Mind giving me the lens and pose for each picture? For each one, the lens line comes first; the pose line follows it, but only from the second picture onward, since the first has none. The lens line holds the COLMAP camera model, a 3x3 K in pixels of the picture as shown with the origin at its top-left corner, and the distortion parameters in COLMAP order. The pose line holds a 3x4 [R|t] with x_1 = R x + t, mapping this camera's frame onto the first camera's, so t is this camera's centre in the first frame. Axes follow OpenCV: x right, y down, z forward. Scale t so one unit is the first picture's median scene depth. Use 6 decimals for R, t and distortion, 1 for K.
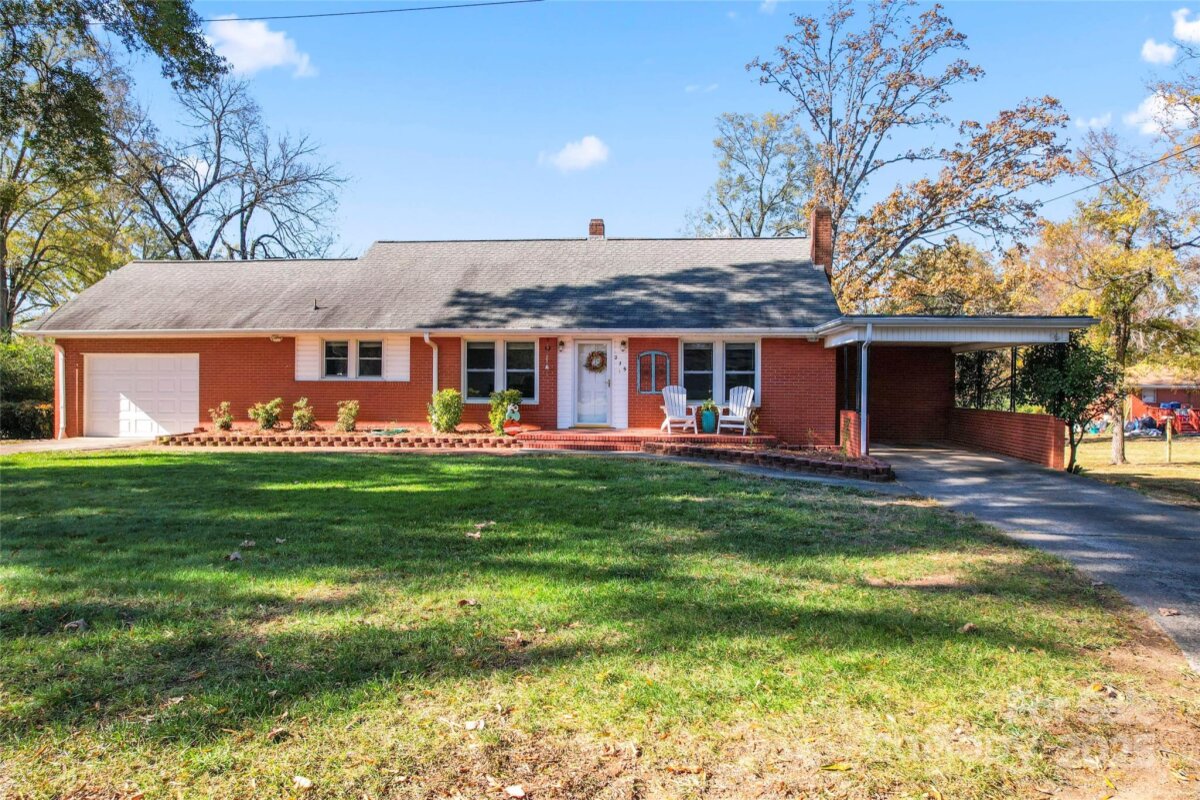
lens RADIAL K [[764.6, 0, 598.0], [0, 764.6, 419.7], [0, 0, 1]] dist [-0.034287, -0.000711]
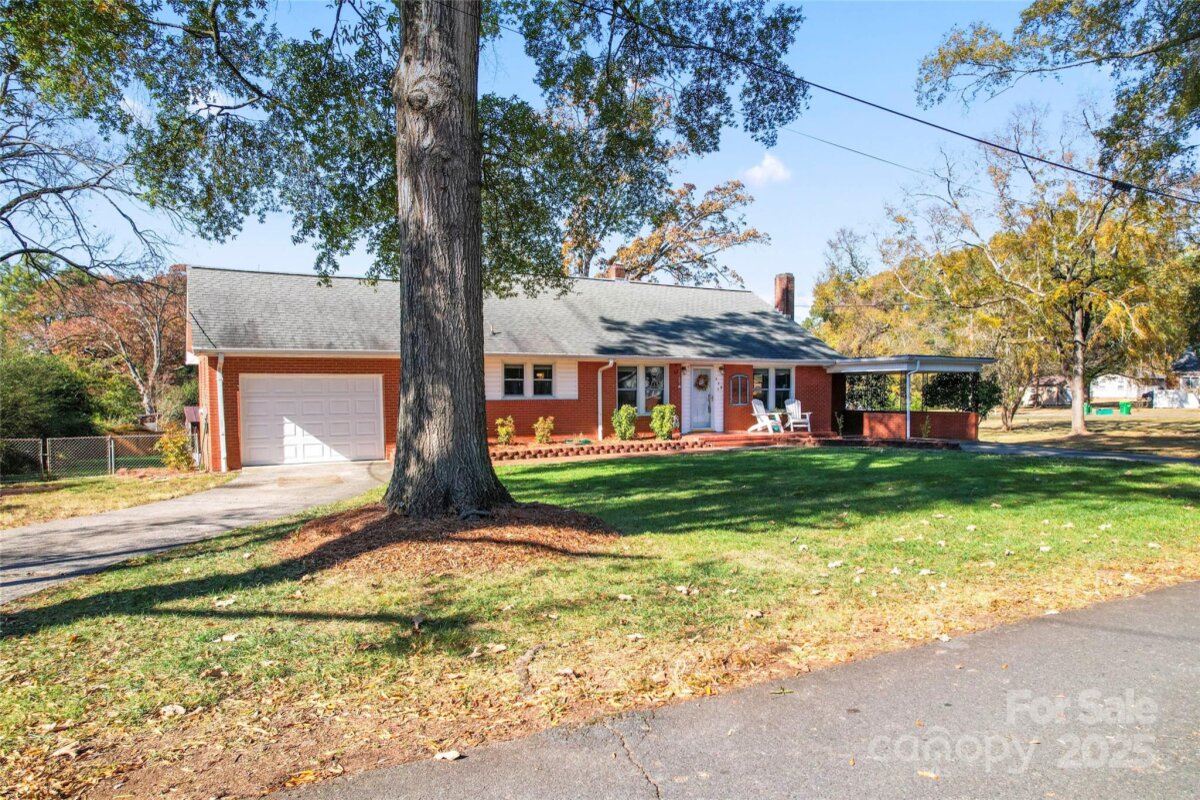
lens RADIAL K [[764.6, 0, 598.0], [0, 764.6, 419.7], [0, 0, 1]] dist [-0.034287, -0.000711]
pose [[0.819703, -0.030879, 0.571955, -0.899221], [0.042464, 0.999074, -0.006920, -0.009319], [-0.571212, 0.029960, 0.820256, 0.017495]]
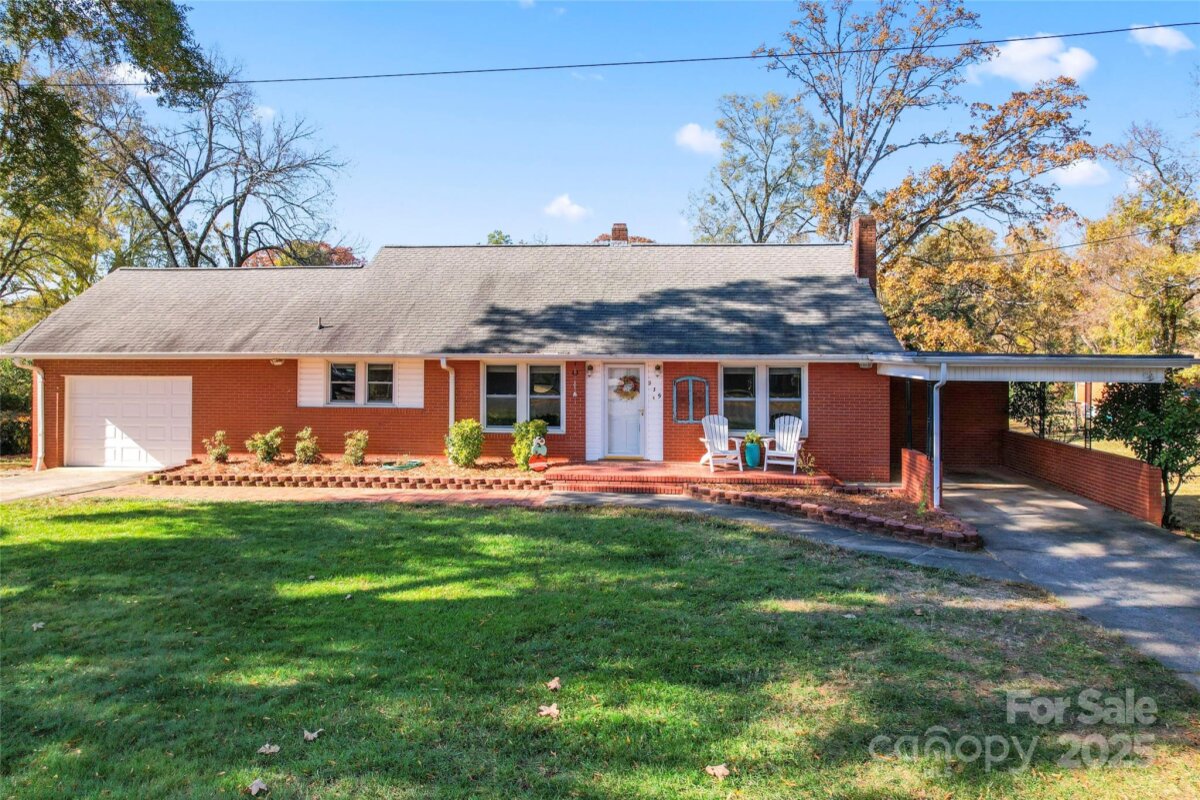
lens RADIAL K [[764.7, 0, 598.6], [0, 764.7, 375.8], [0, 0, 1]] dist [-0.028995, 0.000413]
pose [[0.999918, -0.003955, 0.012139, -0.047750], [0.004158, 0.999852, -0.016722, -0.073254], [-0.012071, 0.016771, 0.999786, 0.079686]]
